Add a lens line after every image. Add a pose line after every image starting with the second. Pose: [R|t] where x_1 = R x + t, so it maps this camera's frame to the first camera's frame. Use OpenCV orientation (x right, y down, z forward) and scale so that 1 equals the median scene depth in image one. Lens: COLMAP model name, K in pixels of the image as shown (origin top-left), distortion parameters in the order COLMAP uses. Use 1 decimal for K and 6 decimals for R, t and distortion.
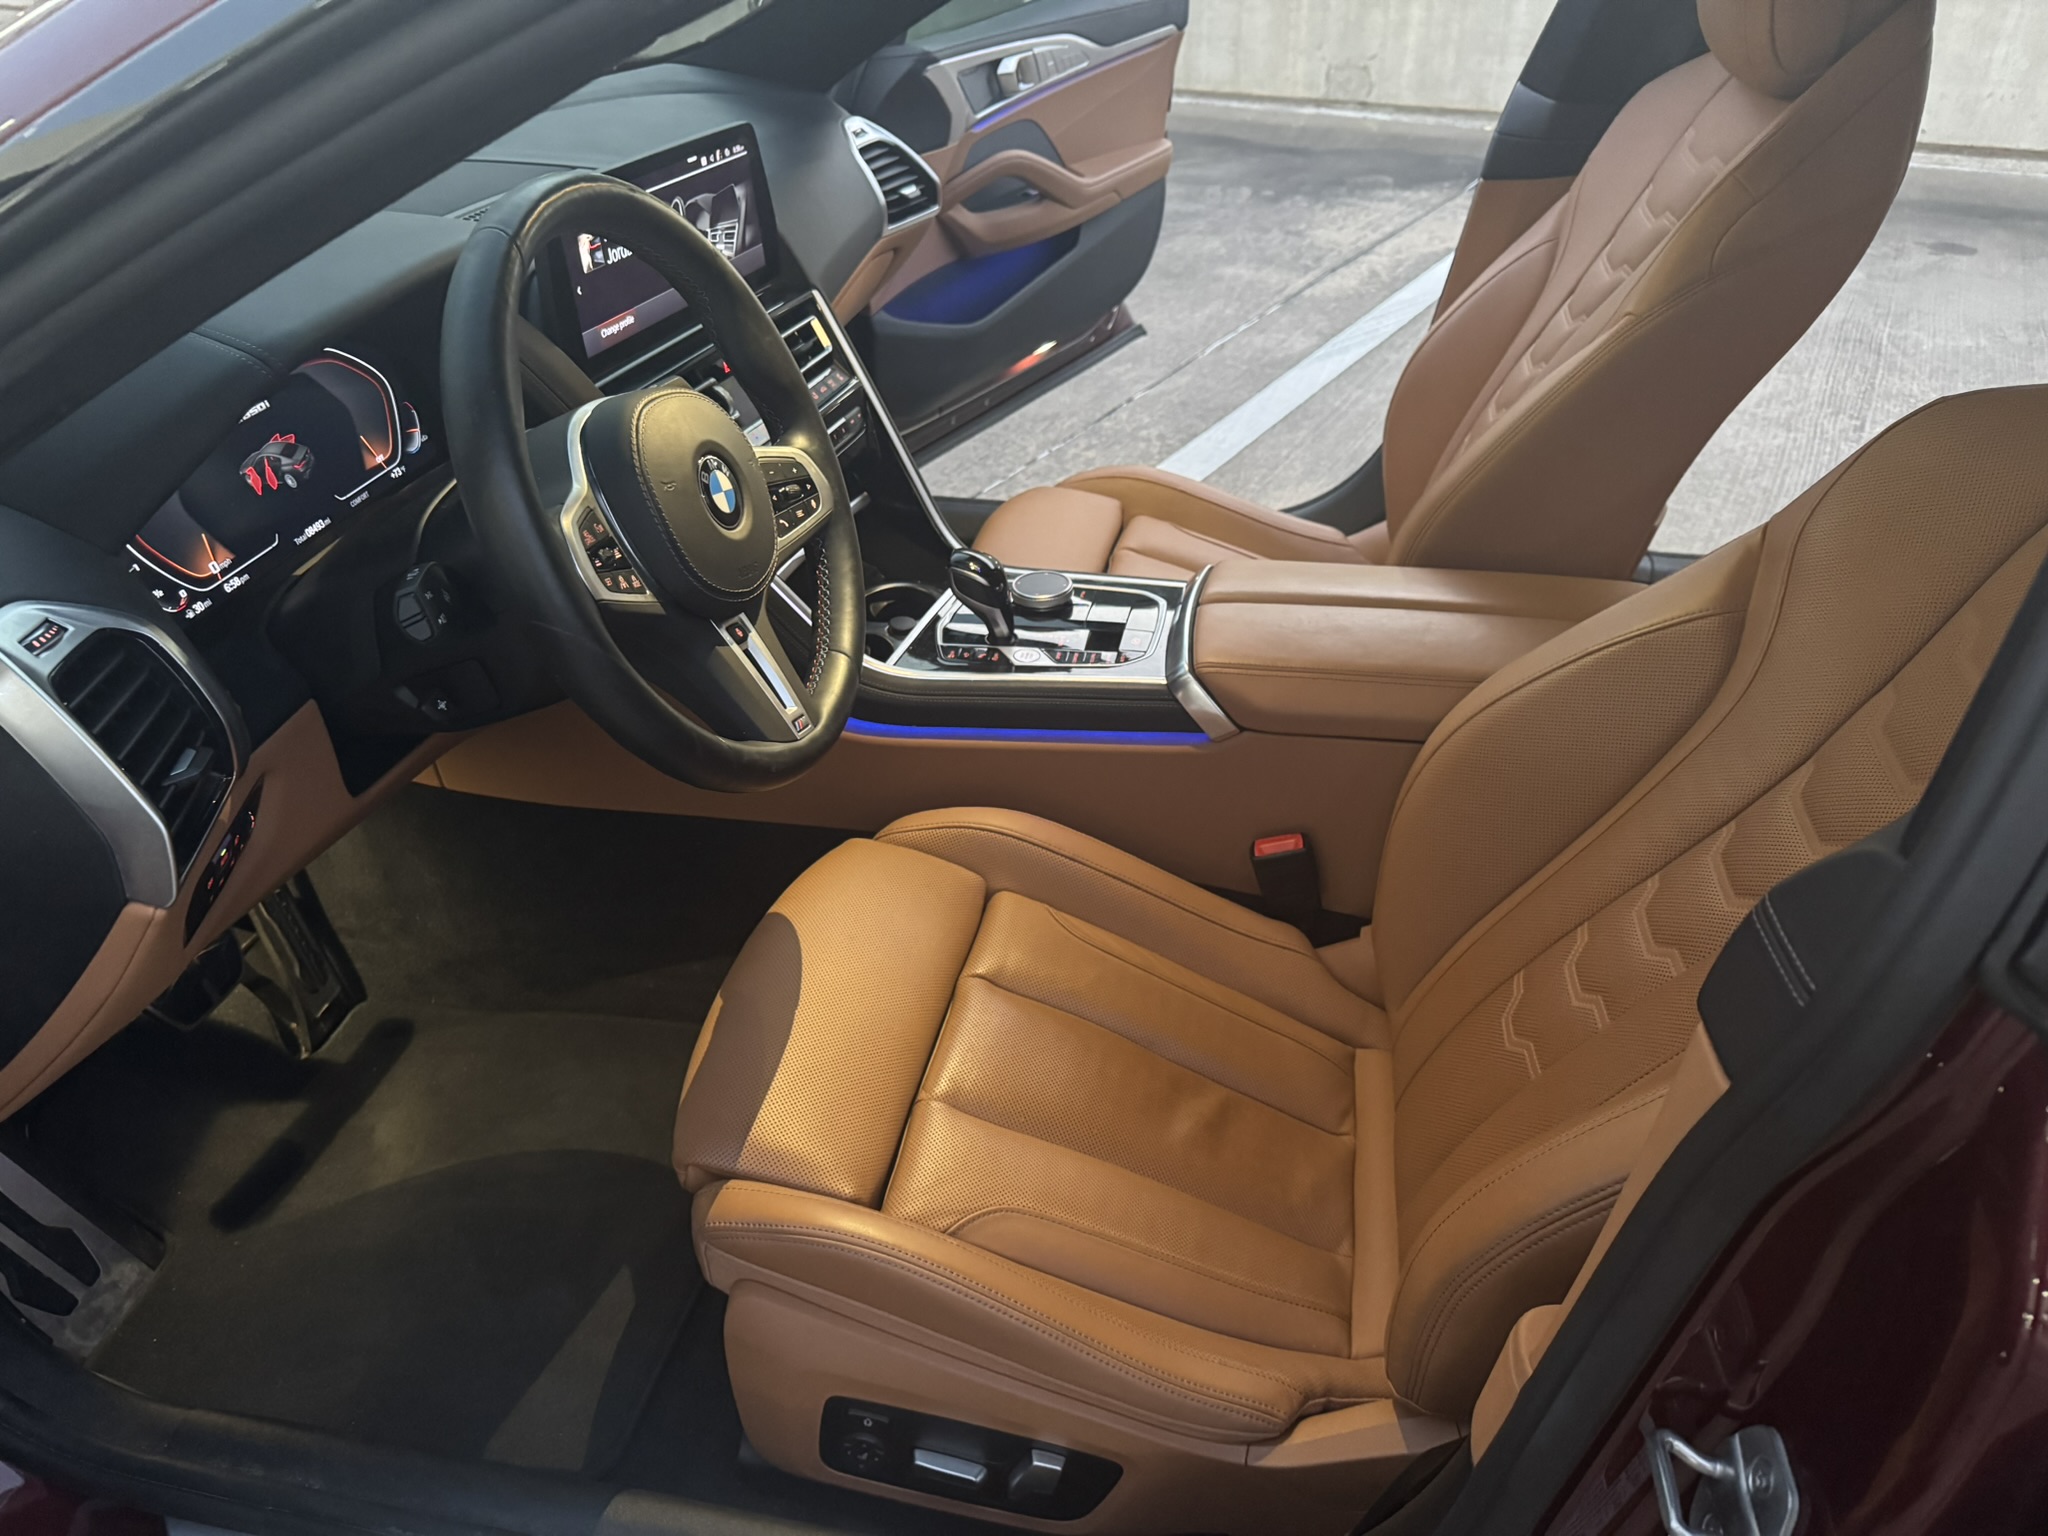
lens RADIAL K [[1358.0, 0, 978.8], [0, 1358.0, 769.2], [0, 0, 1]] dist [0.107446, -0.135825]
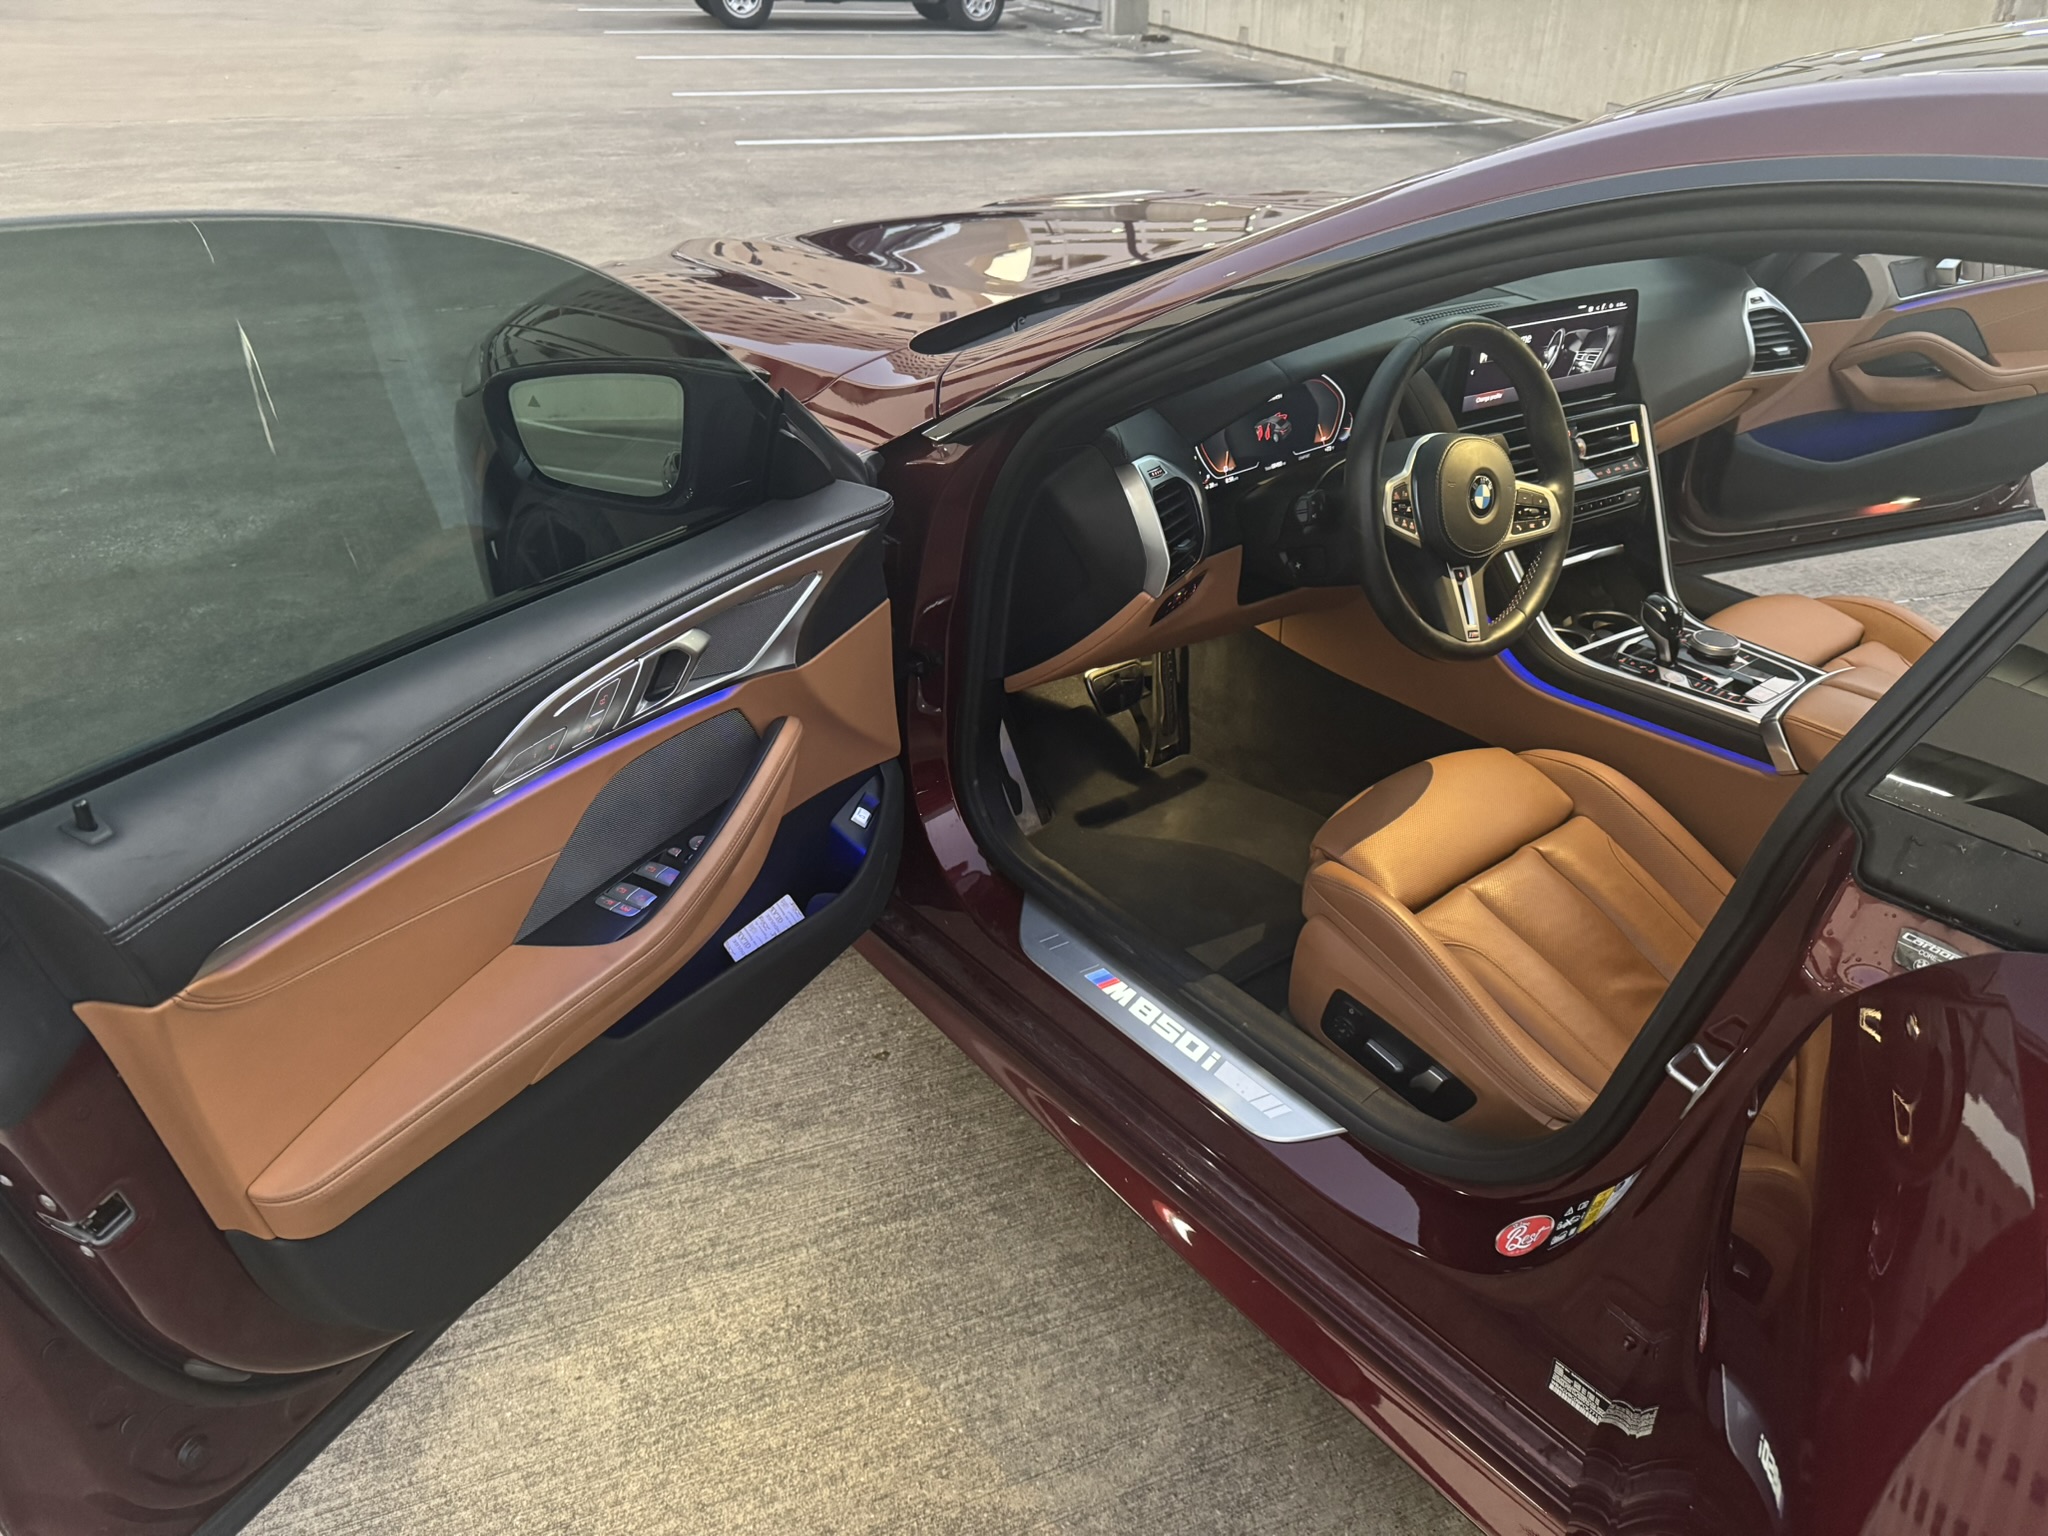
lens RADIAL K [[1430.3, 0, 1024.0], [0, 1430.3, 768.0], [0, 0, 1]] dist [0.062871, -0.093169]
pose [[0.782924, 0.357544, -0.509109, 0.369921], [-0.378950, 0.923095, 0.065522, 0.196870], [0.493383, 0.141628, 0.858205, -0.741956]]
